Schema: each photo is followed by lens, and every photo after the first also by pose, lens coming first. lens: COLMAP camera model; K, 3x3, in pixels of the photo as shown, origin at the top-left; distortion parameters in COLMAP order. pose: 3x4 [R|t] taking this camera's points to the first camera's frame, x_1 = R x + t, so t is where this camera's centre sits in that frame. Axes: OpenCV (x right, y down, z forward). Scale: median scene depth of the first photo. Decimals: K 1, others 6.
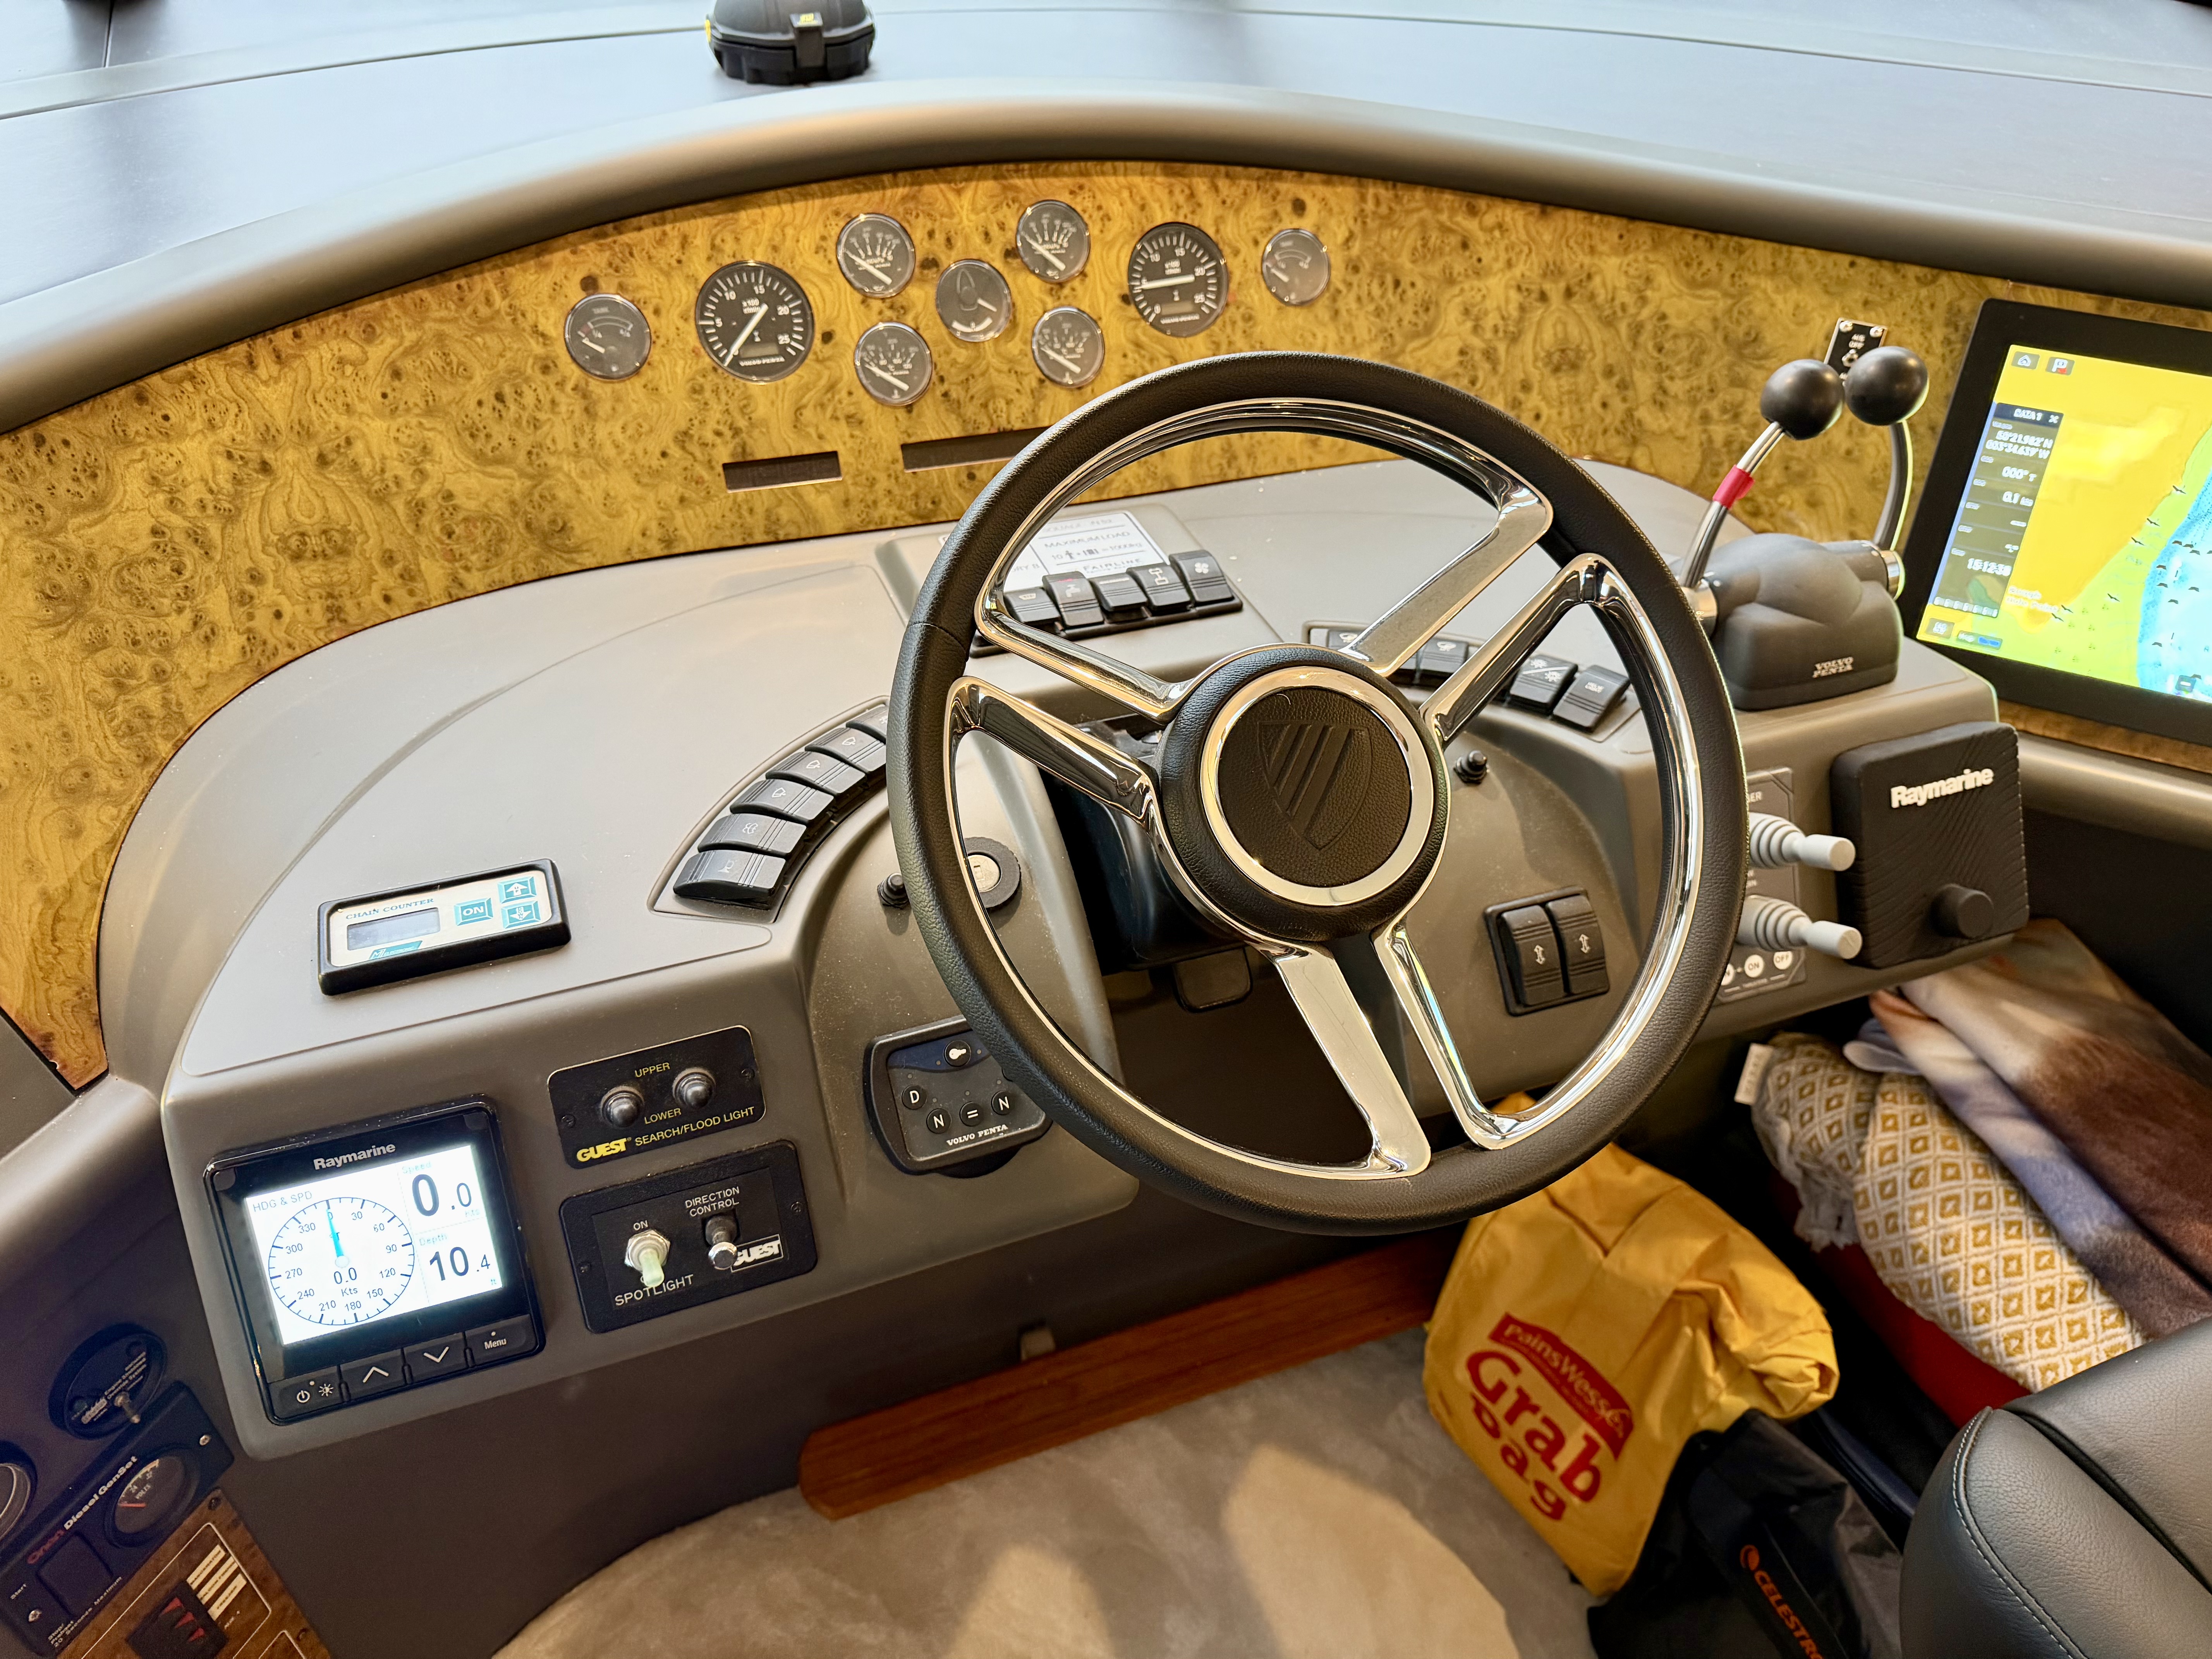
lens RADIAL K [[1561.0, 0, 1103.4], [0, 1561.0, 828.4], [0, 0, 1]] dist [-0.035993, -0.004317]
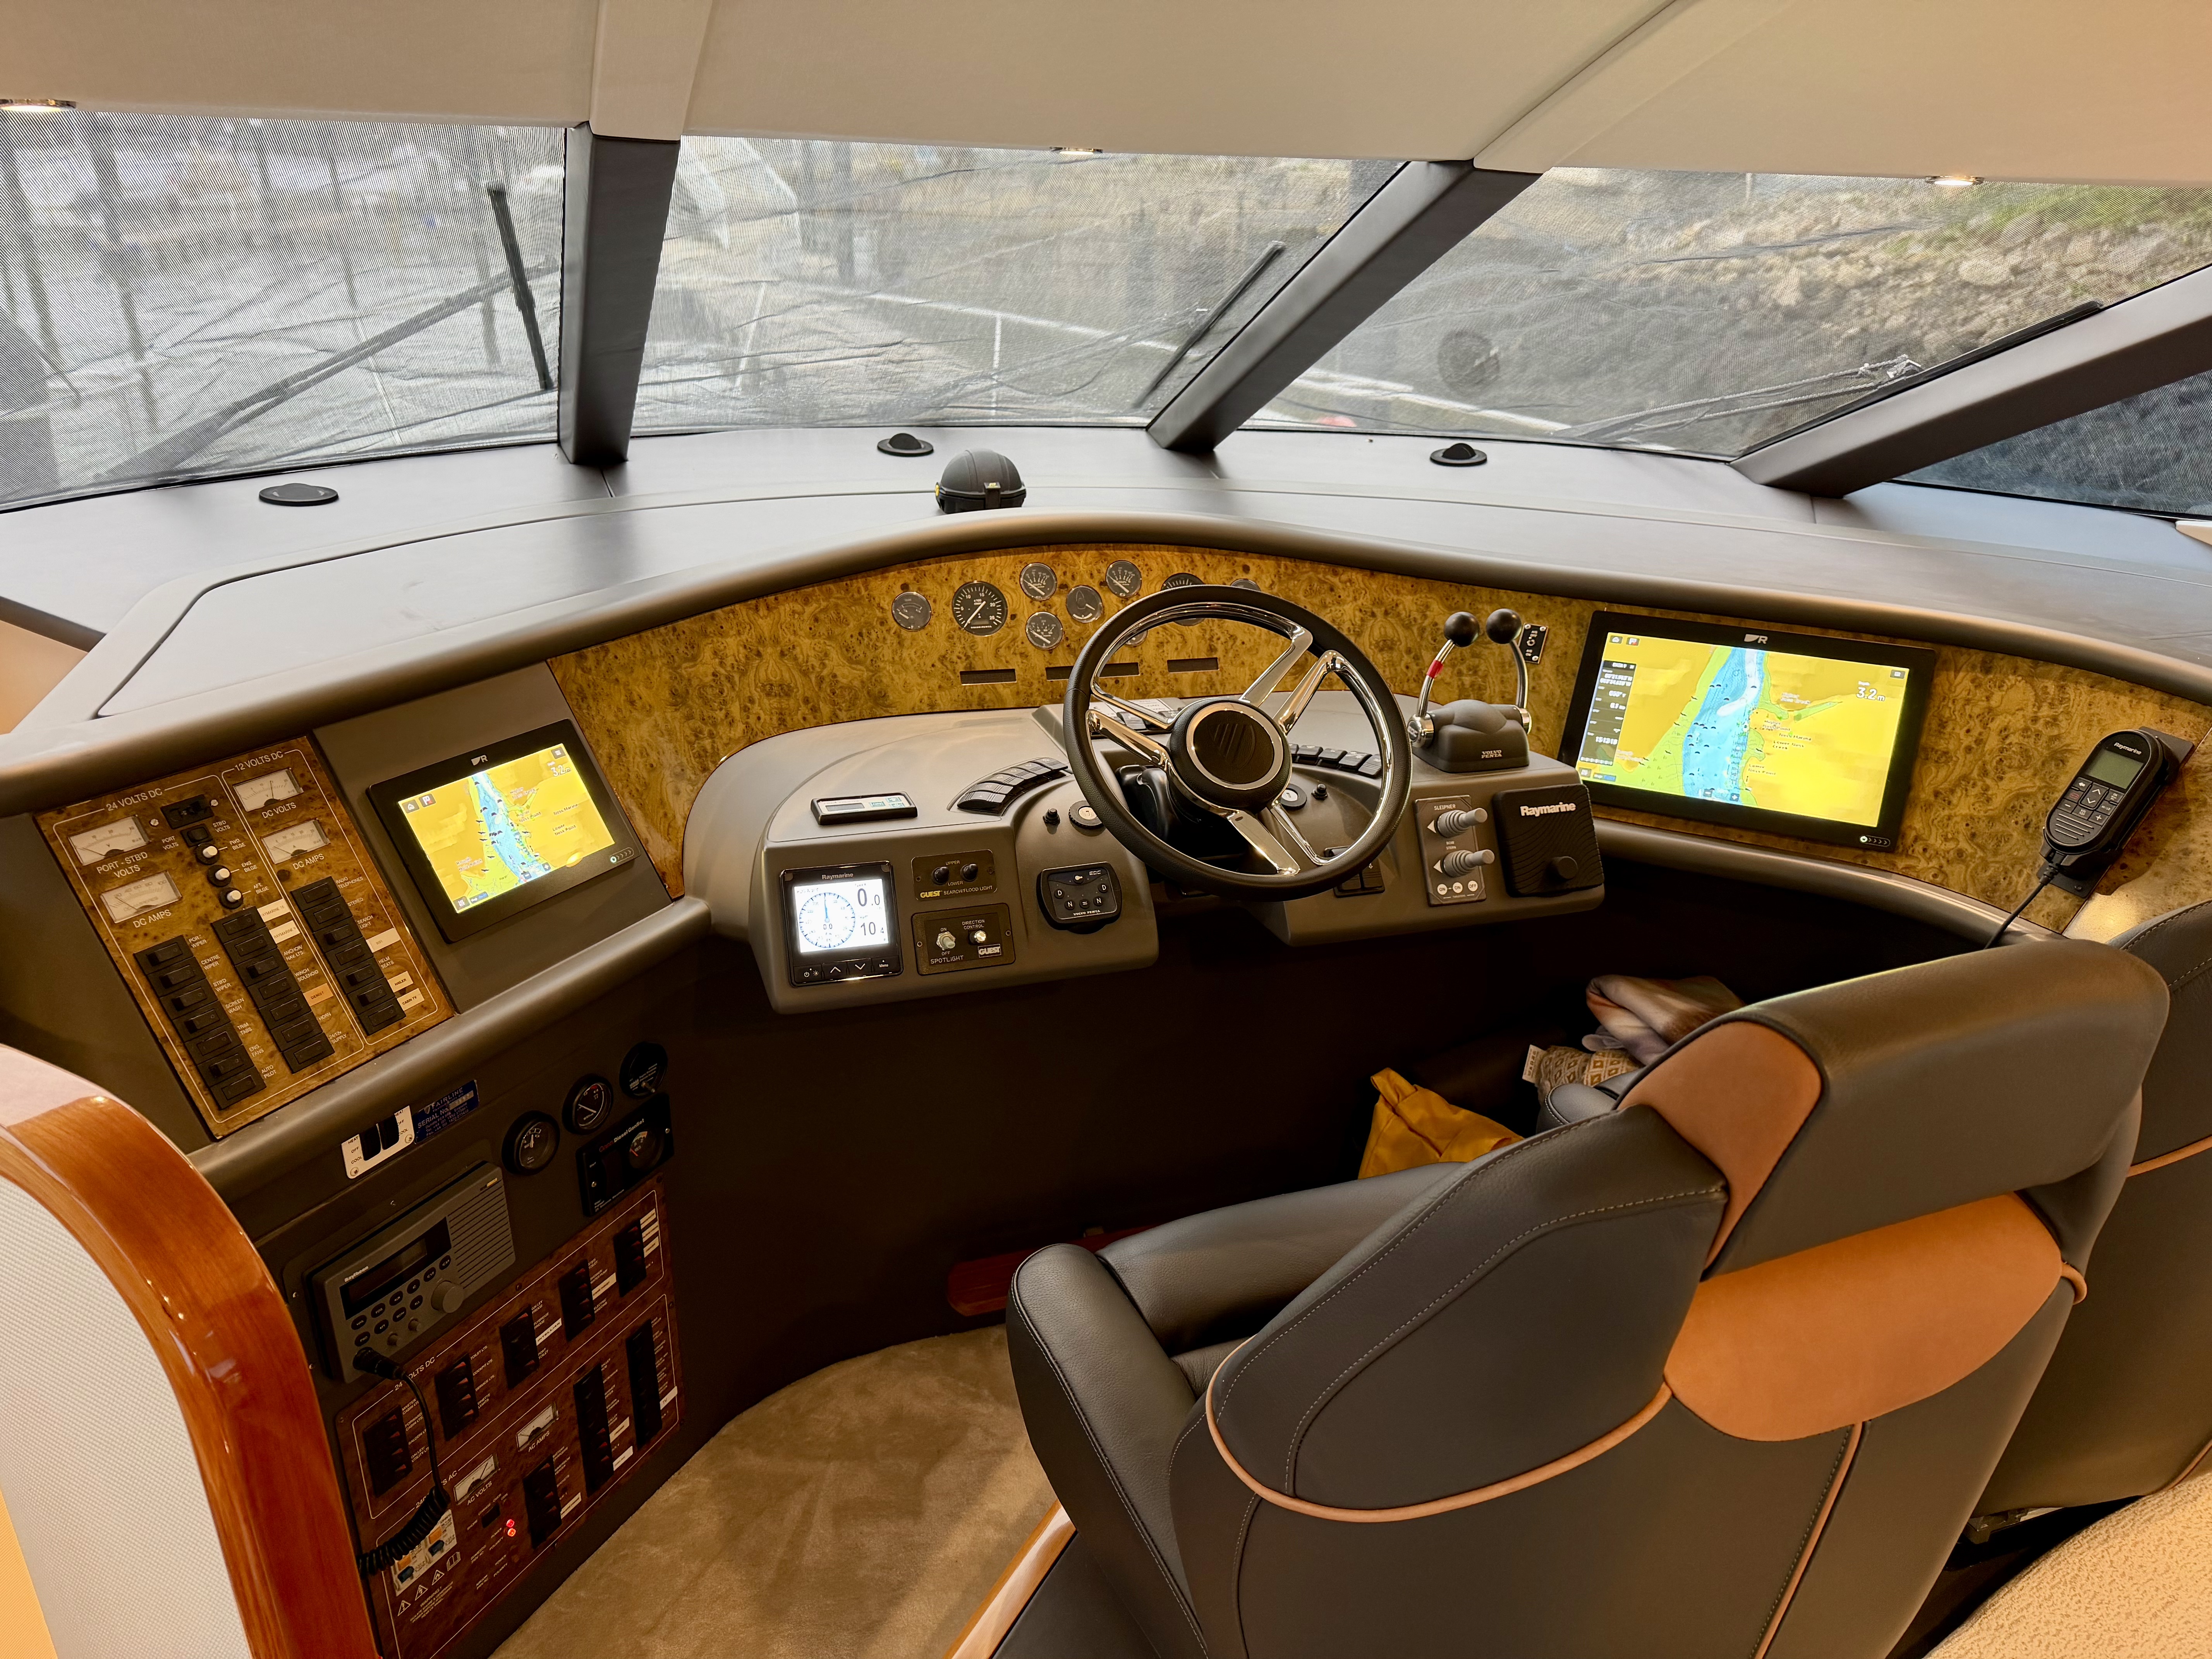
lens RADIAL K [[1551.5, 0, 1106.0], [0, 1551.5, 829.5], [0, 0, 1]] dist [0.004341, -0.015005]
pose [[0.999609, 0.018247, -0.021203, -0.006270], [-0.023685, 0.955378, -0.294434, 0.566629], [0.014885, 0.294821, 0.955437, -0.898453]]
